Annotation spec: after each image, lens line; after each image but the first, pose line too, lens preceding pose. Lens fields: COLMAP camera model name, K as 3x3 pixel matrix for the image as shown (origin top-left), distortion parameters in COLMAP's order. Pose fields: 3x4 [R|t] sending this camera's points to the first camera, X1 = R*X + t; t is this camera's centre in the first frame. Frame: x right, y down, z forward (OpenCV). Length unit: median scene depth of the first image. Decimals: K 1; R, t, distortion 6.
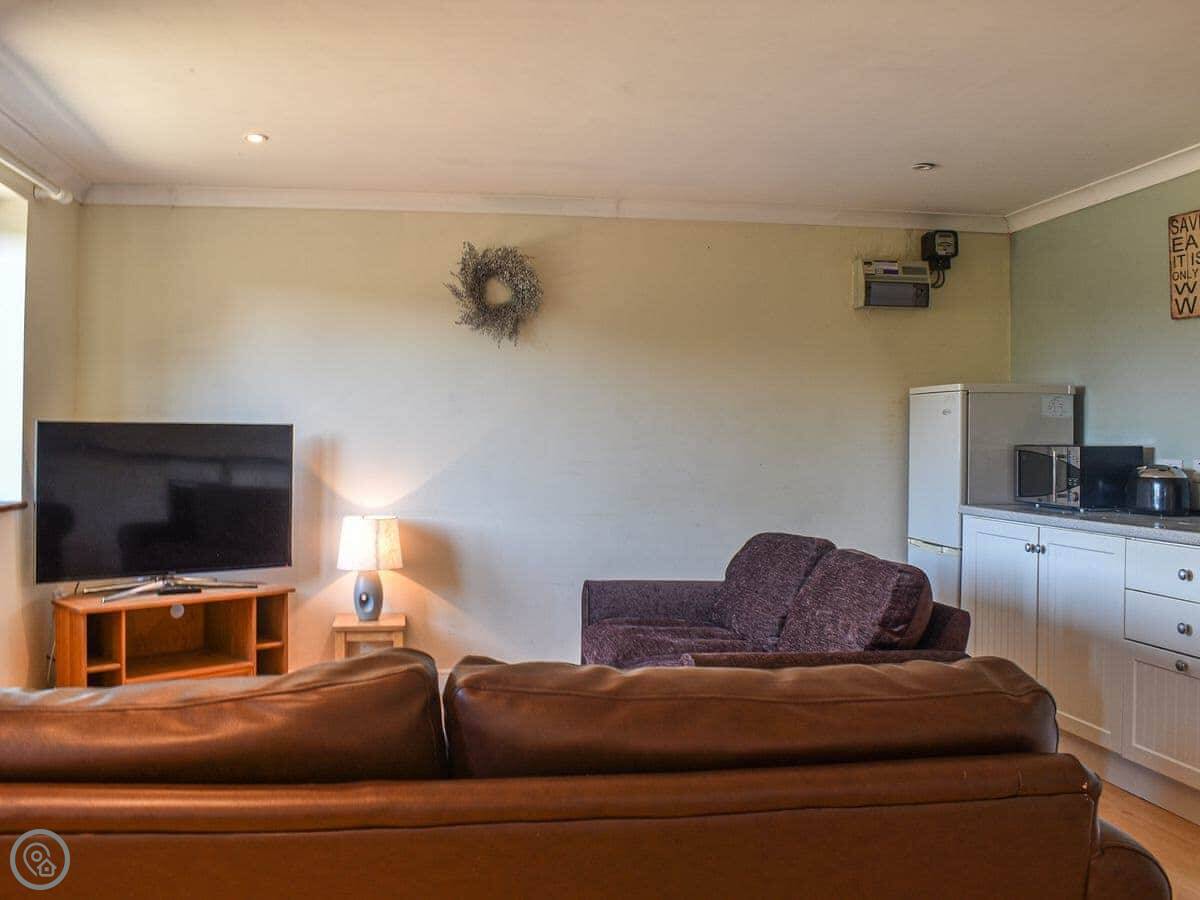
lens RADIAL K [[1145.8, 0, 600.0], [0, 1145.8, 450.0], [0, 0, 1]] dist [-0.062559, -0.001645]
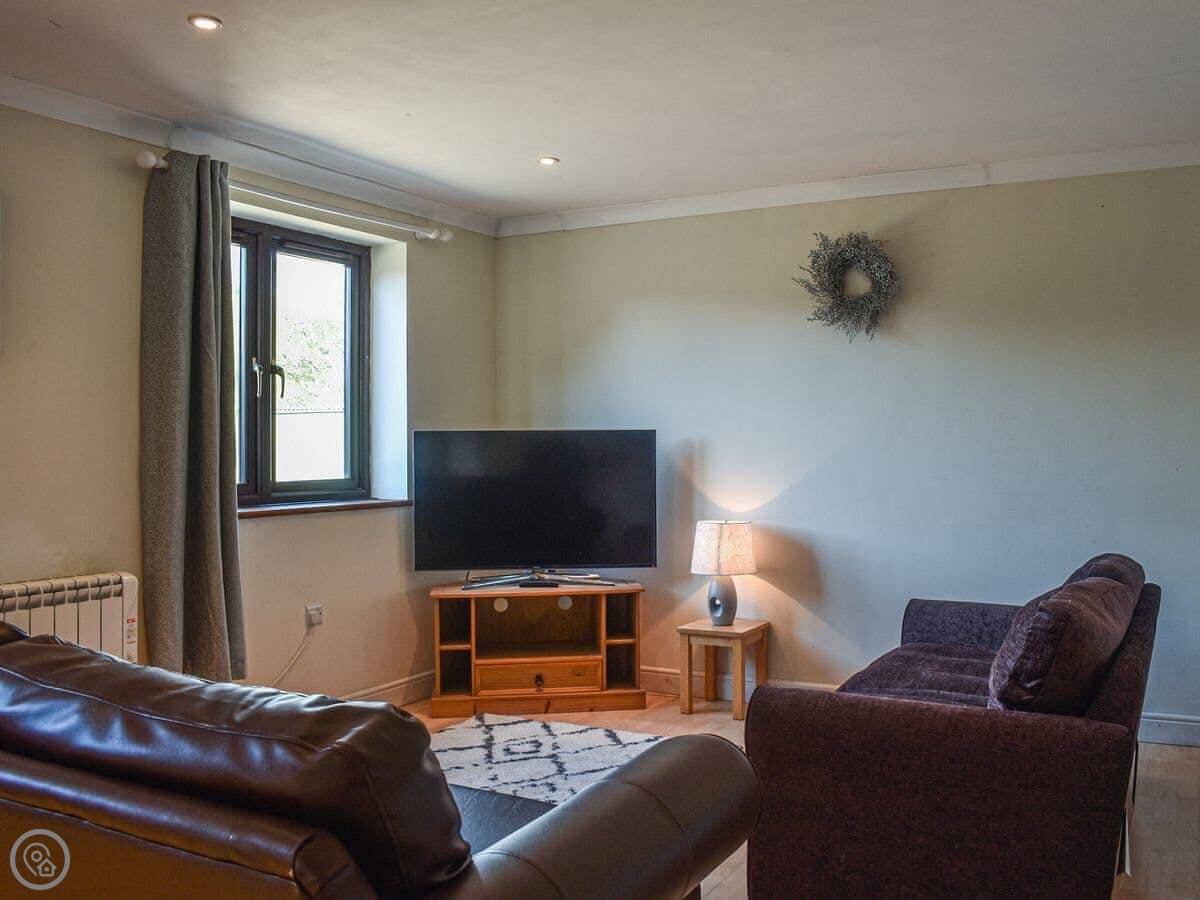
lens RADIAL K [[1145.8, 0, 600.0], [0, 1145.8, 450.0], [0, 0, 1]] dist [-0.062559, -0.001645]
pose [[0.810795, -0.008196, -0.585273, 0.294420], [0.007343, 0.999966, -0.003831, -0.000160], [0.585284, -0.001191, 0.810827, 0.131163]]
